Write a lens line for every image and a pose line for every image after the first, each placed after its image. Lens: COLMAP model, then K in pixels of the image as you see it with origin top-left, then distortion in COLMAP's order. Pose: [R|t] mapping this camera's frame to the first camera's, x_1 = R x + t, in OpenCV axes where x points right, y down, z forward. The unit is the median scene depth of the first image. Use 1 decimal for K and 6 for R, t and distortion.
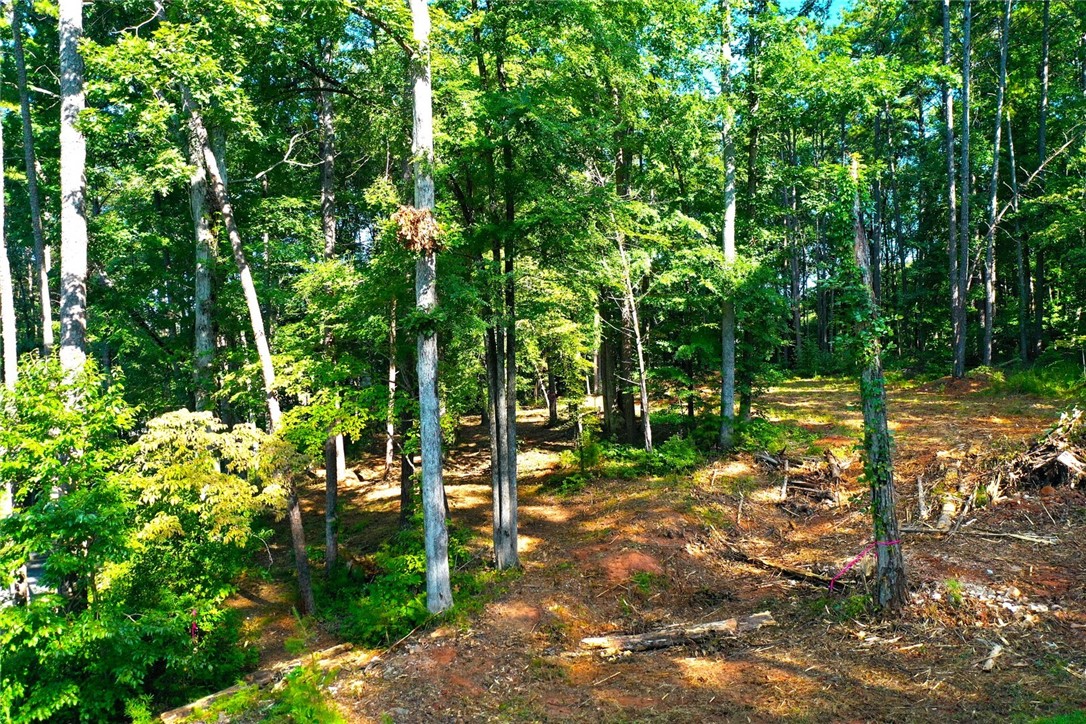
lens RADIAL K [[858.0, 0, 541.3], [0, 858.0, 365.0], [0, 0, 1]] dist [0.019656, 0.006425]
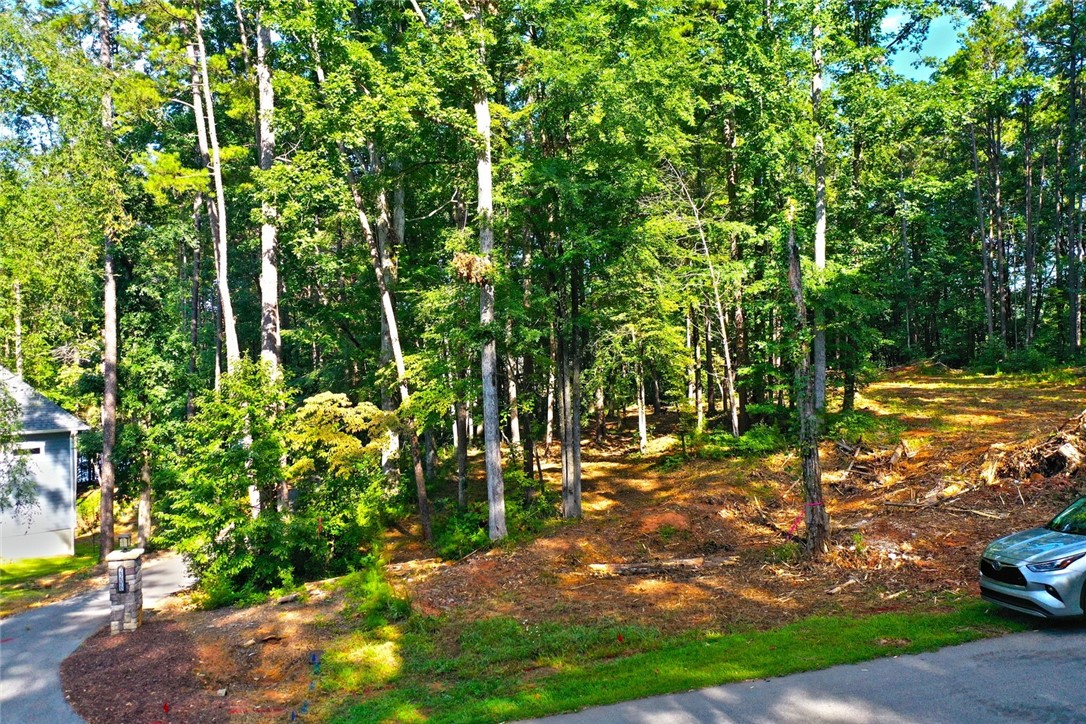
lens RADIAL K [[858.0, 0, 545.4], [0, 858.0, 365.5], [0, 0, 1]] dist [0.019656, 0.006425]
pose [[0.956439, 0.005662, -0.291876, 0.358349], [-0.003050, 0.999951, 0.009403, -0.009501], [0.291915, -0.008103, 0.956410, -0.306467]]
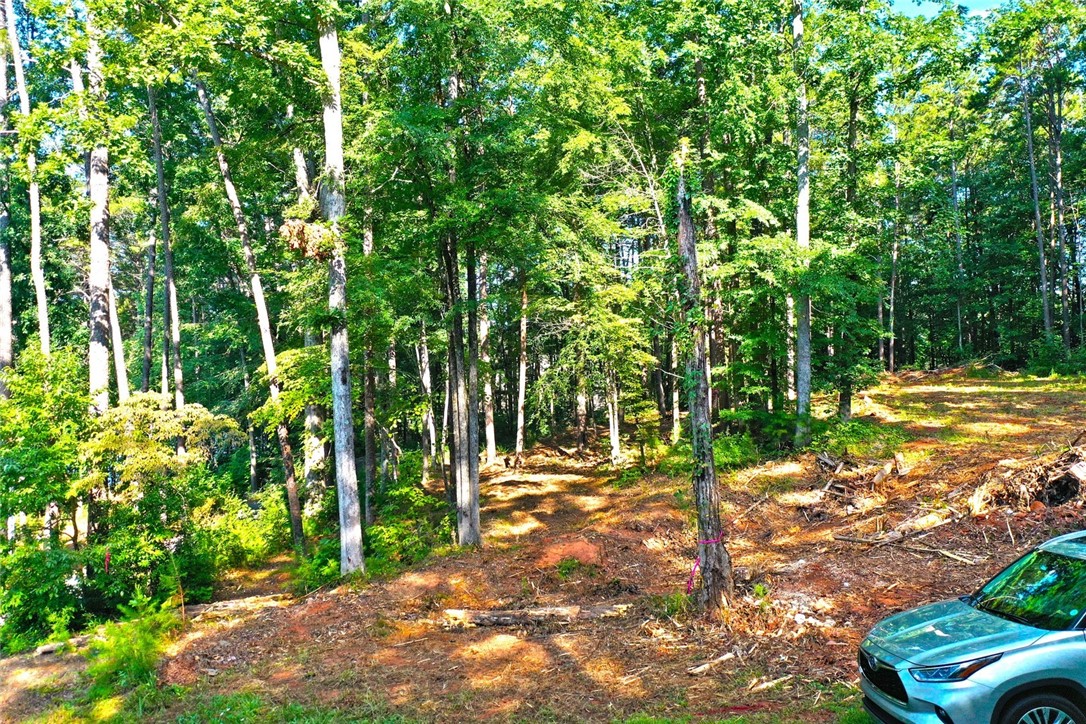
lens RADIAL K [[858.0, 0, 544.4], [0, 858.0, 364.6], [0, 0, 1]] dist [0.019656, 0.006425]
pose [[0.929383, 0.003788, -0.369097, 0.532271], [-0.003021, 0.999992, 0.002656, 0.006556], [0.369104, -0.001354, 0.929387, 0.038628]]
